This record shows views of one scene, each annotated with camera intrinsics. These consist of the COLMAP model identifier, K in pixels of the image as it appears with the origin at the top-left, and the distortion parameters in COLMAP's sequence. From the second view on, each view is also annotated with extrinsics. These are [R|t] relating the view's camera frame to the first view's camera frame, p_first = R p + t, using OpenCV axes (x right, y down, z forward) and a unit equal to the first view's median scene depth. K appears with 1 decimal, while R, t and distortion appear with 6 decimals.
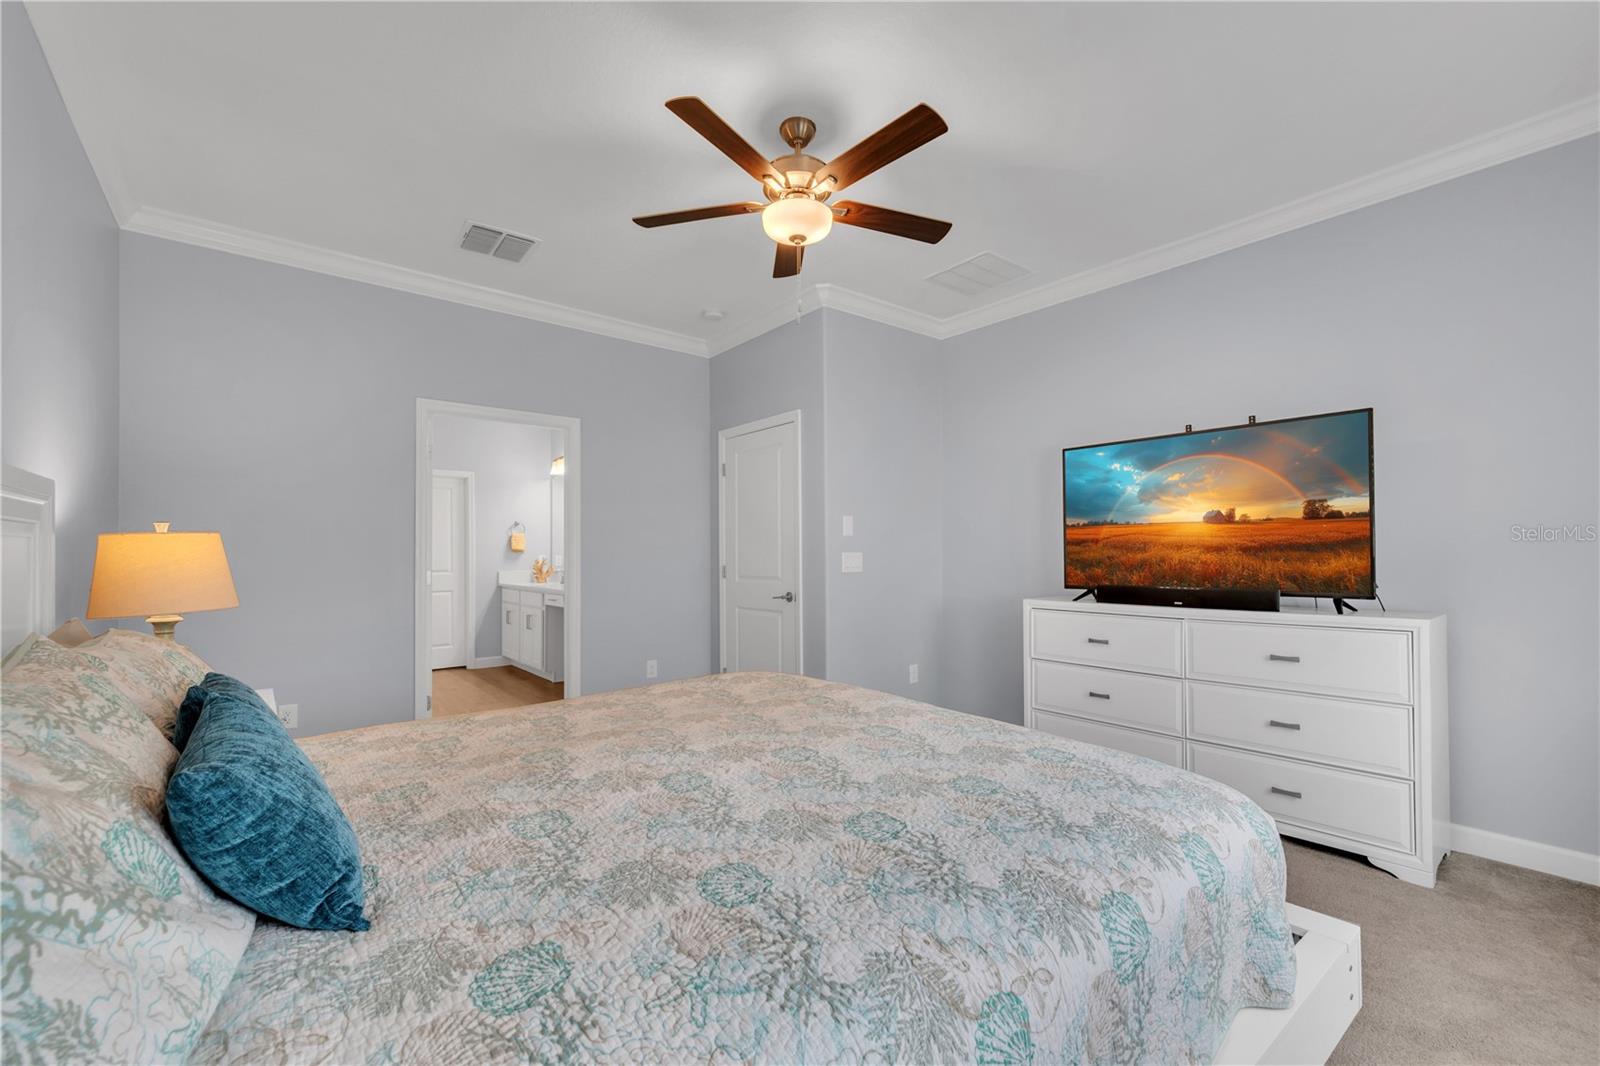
lens RADIAL K [[701.7, 0, 800.7], [0, 701.7, 536.6], [0, 0, 1]] dist [-0.030866, -0.000122]
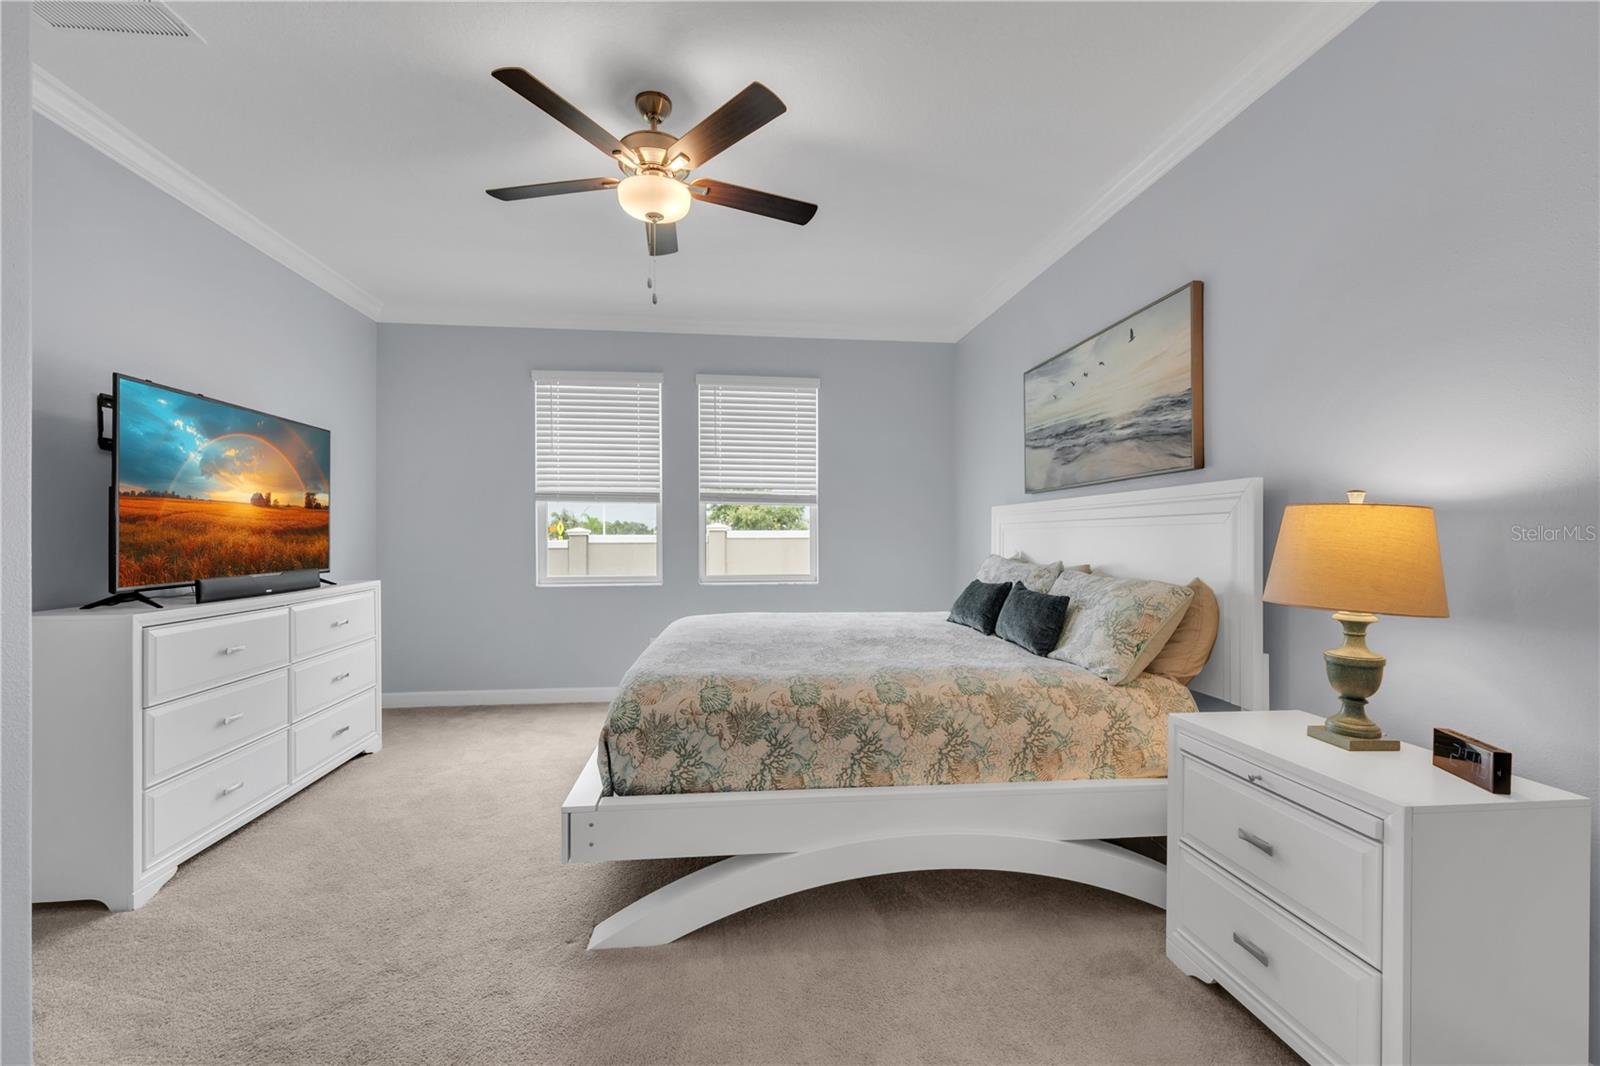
lens RADIAL K [[701.7, 0, 794.3], [0, 701.7, 531.2], [0, 0, 1]] dist [-0.030866, -0.000122]
pose [[-0.834652, 0.006640, 0.550737, -0.583701], [-0.011824, 0.999481, -0.029970, 0.037065], [-0.550651, -0.031527, -0.834140, 1.361598]]
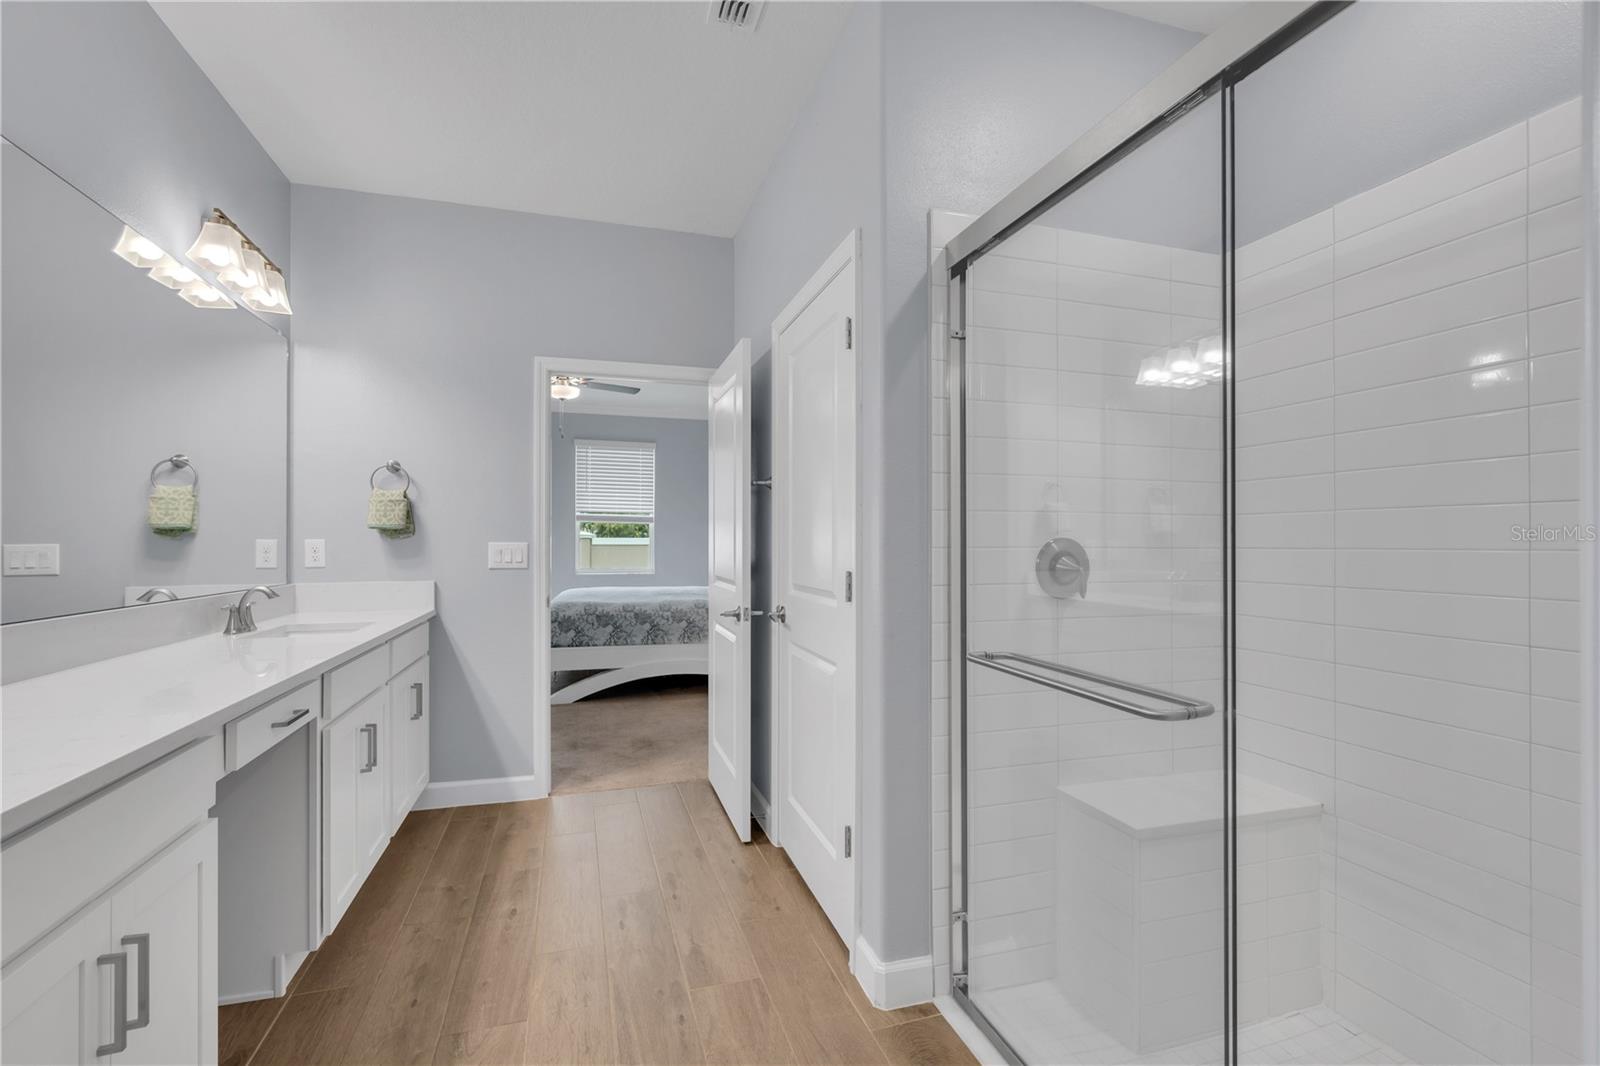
lens RADIAL K [[701.7, 0, 799.9], [0, 701.7, 531.9], [0, 0, 1]] dist [-0.030866, -0.000122]
pose [[-0.925496, 0.005448, 0.378718, -0.986302], [-0.011198, 0.999066, -0.041739, 0.051511], [-0.378591, -0.042870, -0.924571, 1.872749]]
